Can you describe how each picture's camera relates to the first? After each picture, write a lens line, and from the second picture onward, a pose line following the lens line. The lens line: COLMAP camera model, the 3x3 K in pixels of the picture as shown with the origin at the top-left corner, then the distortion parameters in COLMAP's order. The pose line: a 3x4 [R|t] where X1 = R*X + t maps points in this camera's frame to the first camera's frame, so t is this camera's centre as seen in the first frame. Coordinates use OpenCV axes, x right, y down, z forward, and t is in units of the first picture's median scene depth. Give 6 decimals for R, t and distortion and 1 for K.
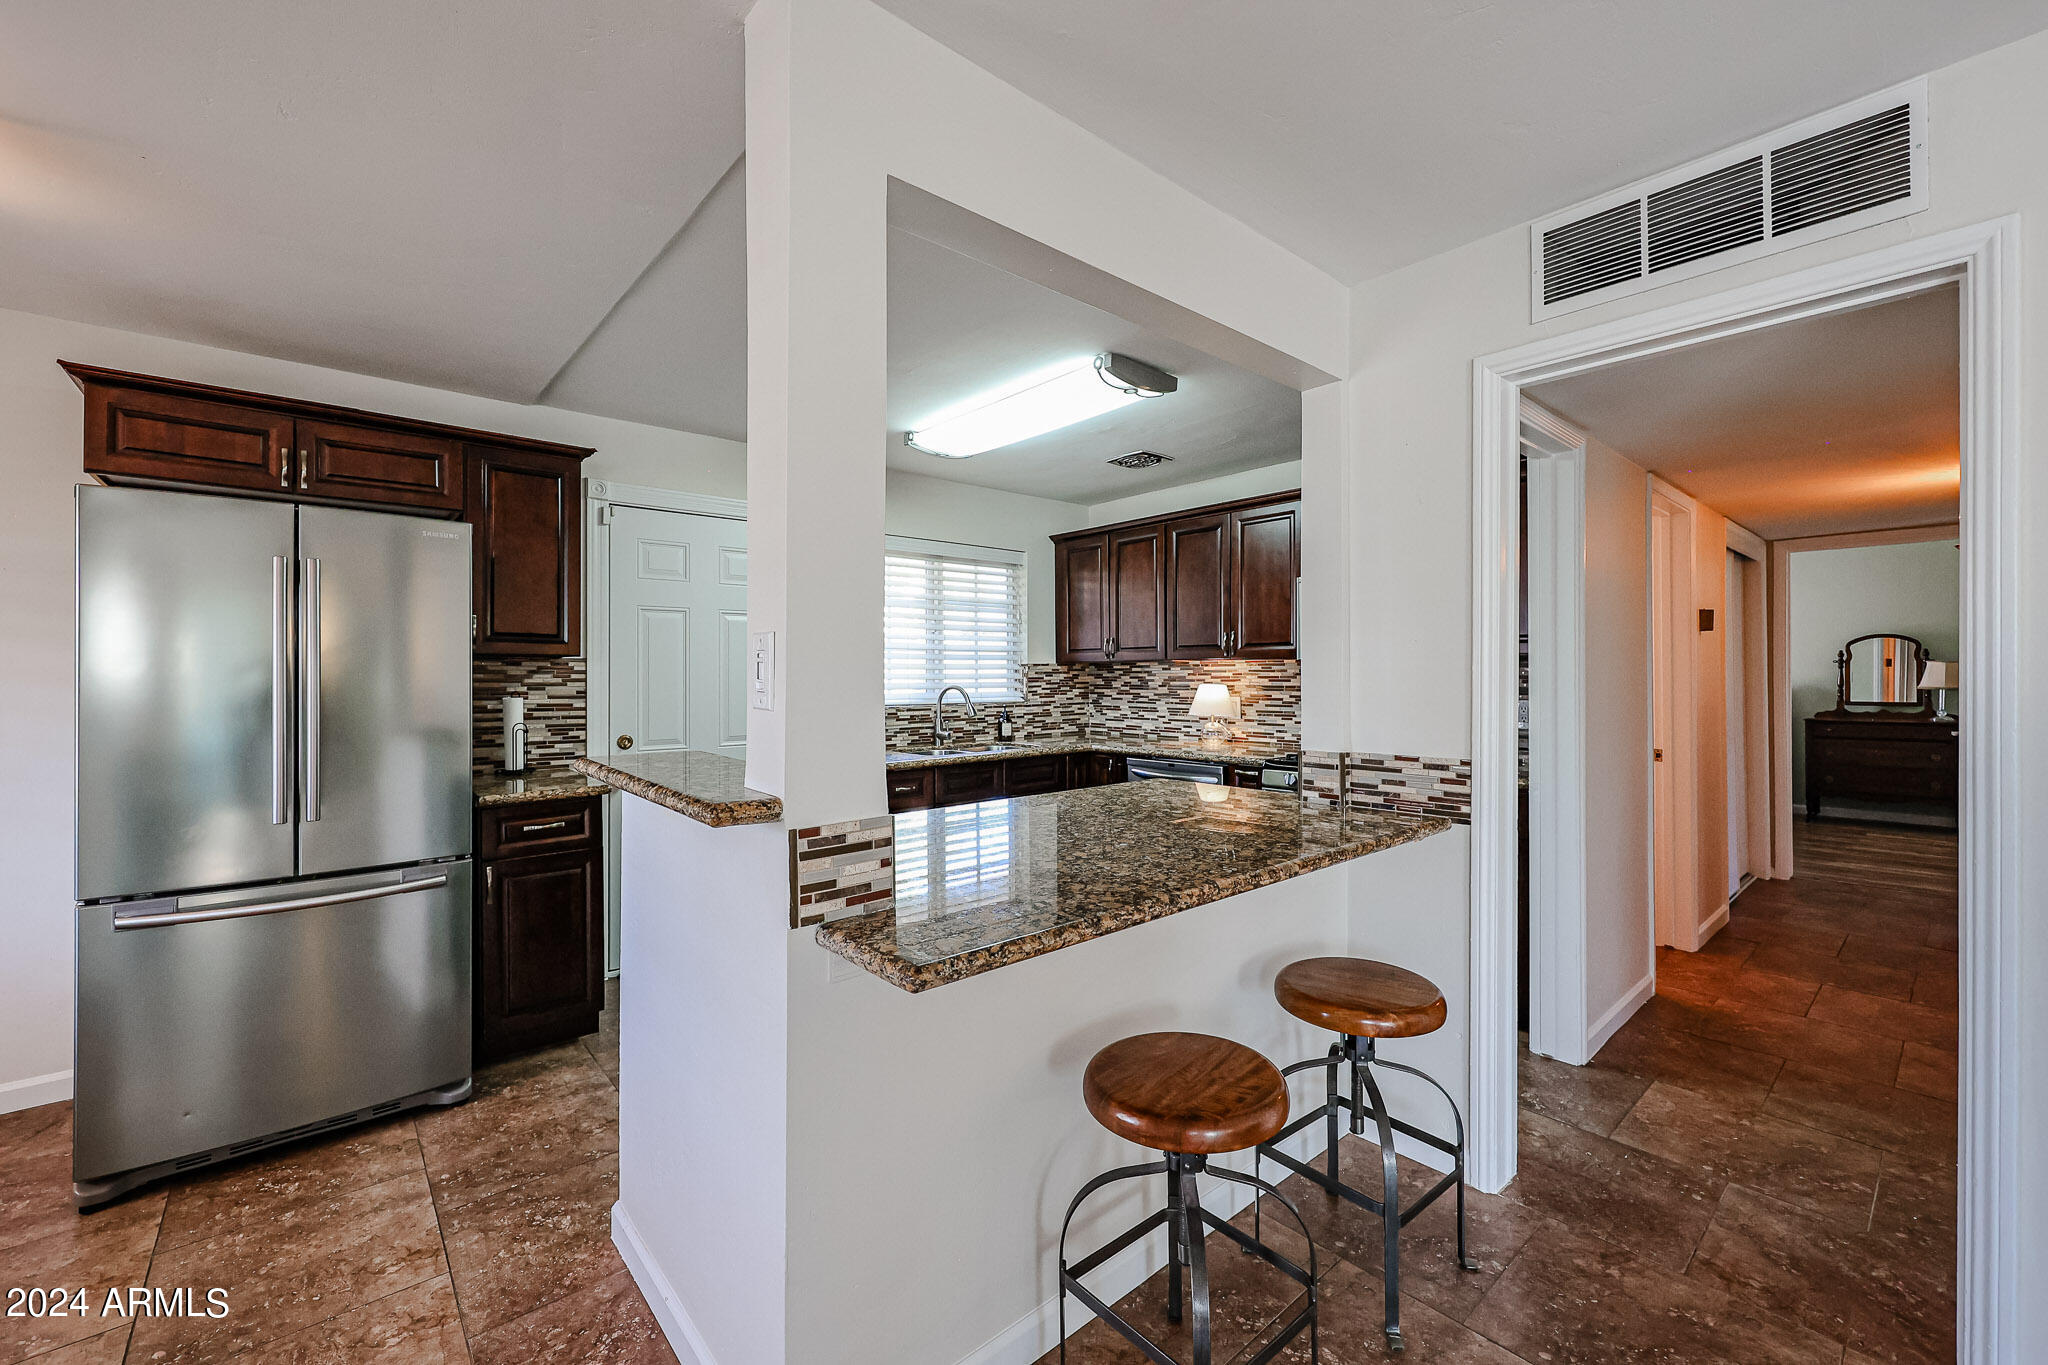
lens RADIAL K [[829.8, 0, 1017.6], [0, 829.8, 672.3], [0, 0, 1]] dist [0.000365, 0.000382]
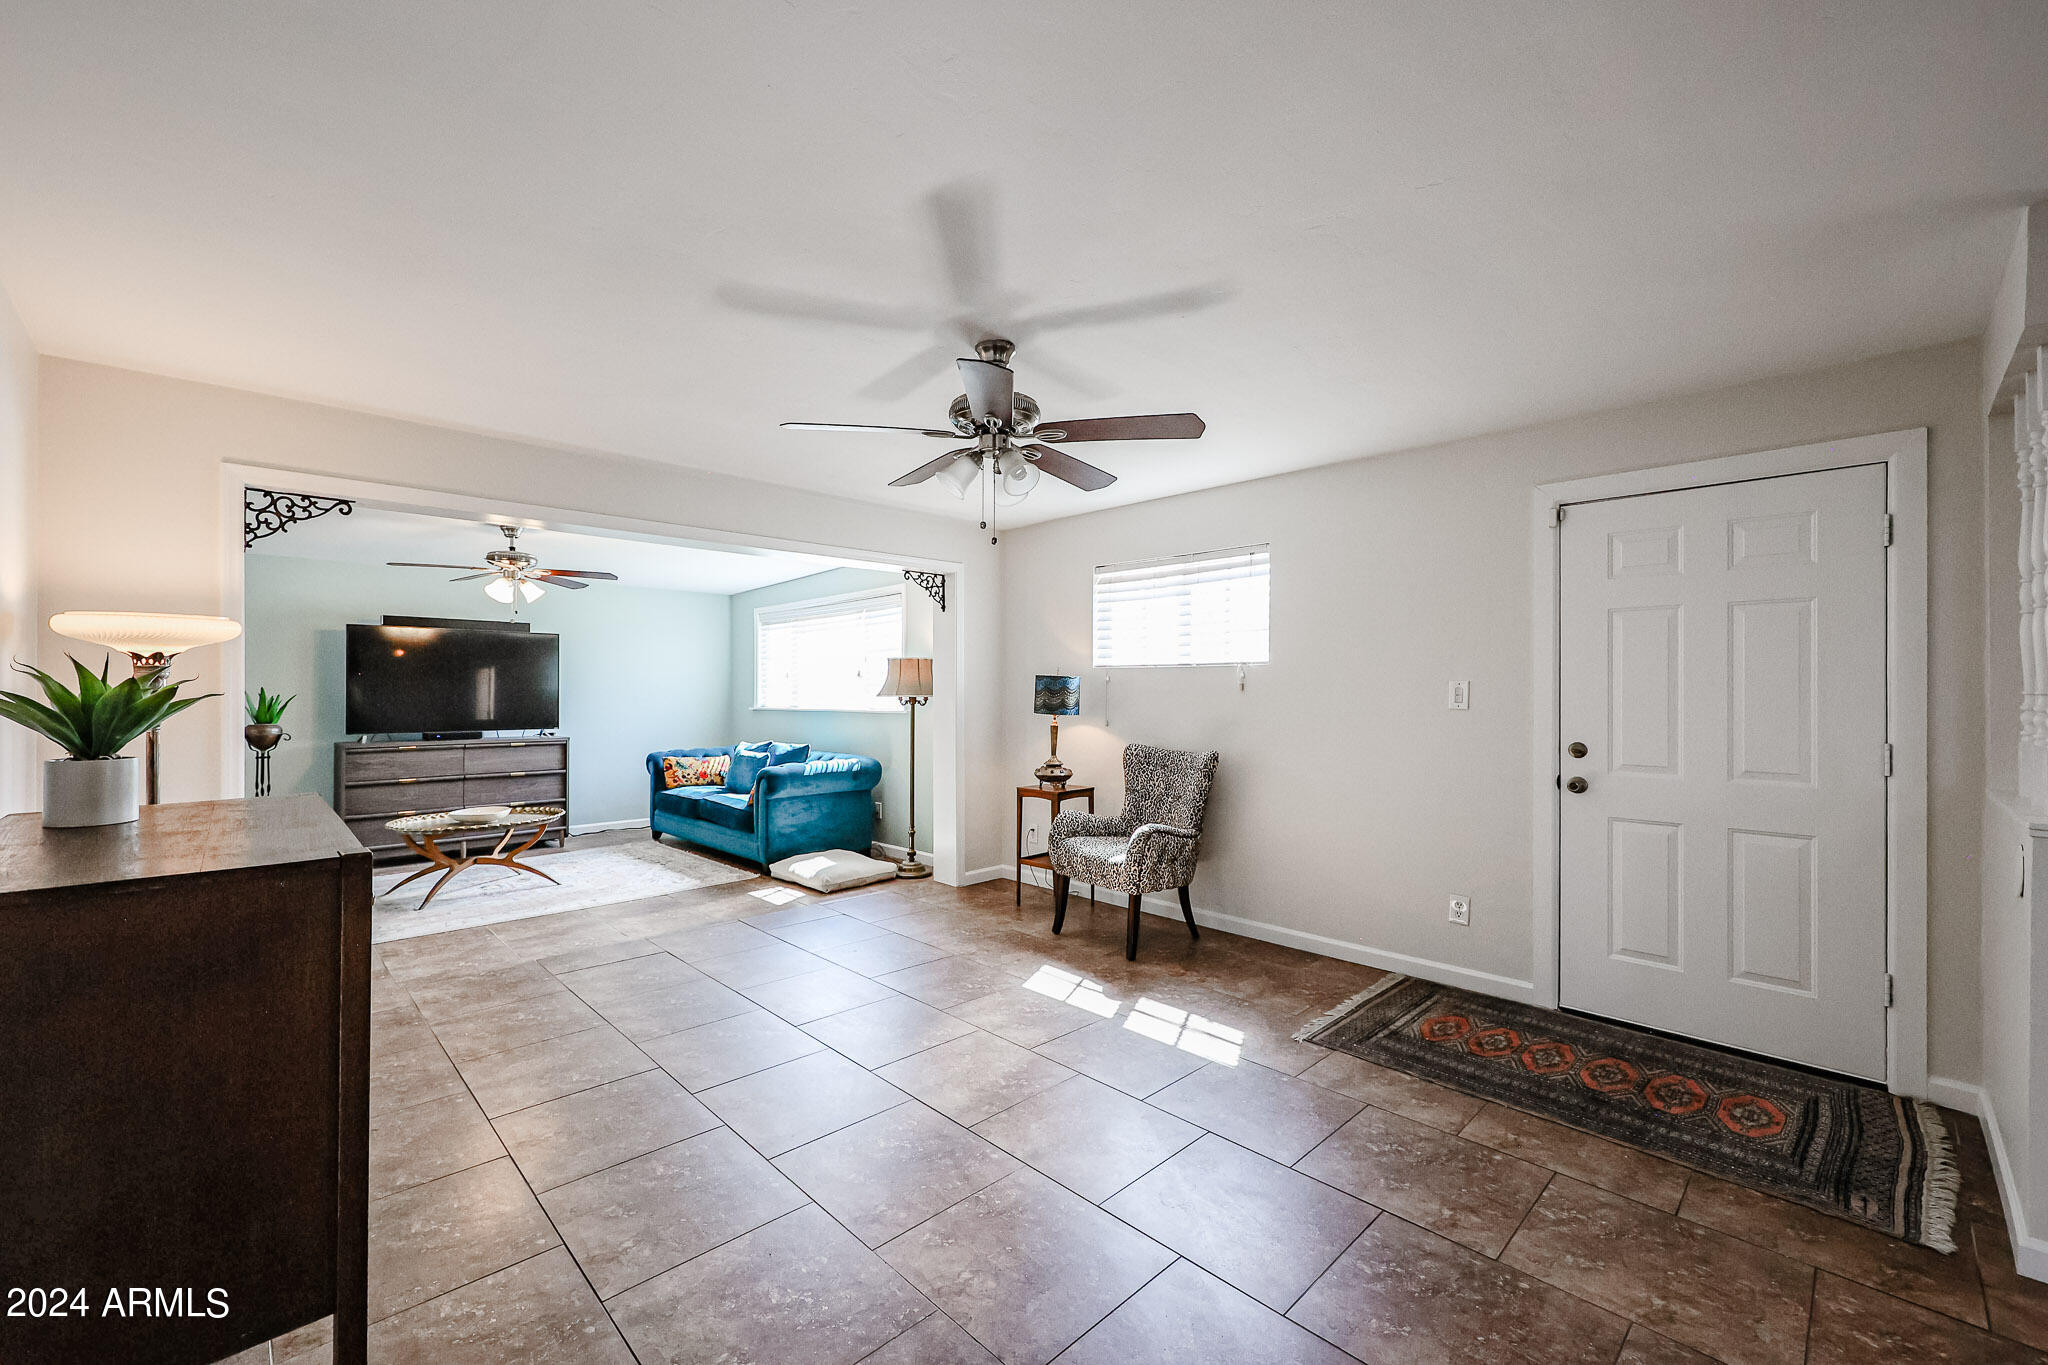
lens RADIAL K [[829.8, 0, 993.5], [0, 829.8, 700.7], [0, 0, 1]] dist [0.000365, 0.000382]
pose [[-0.999340, 0.000172, -0.036319, 0.260990], [-0.000354, 0.999895, 0.014488, 0.000093], [0.036318, 0.014491, -0.999235, 0.329615]]
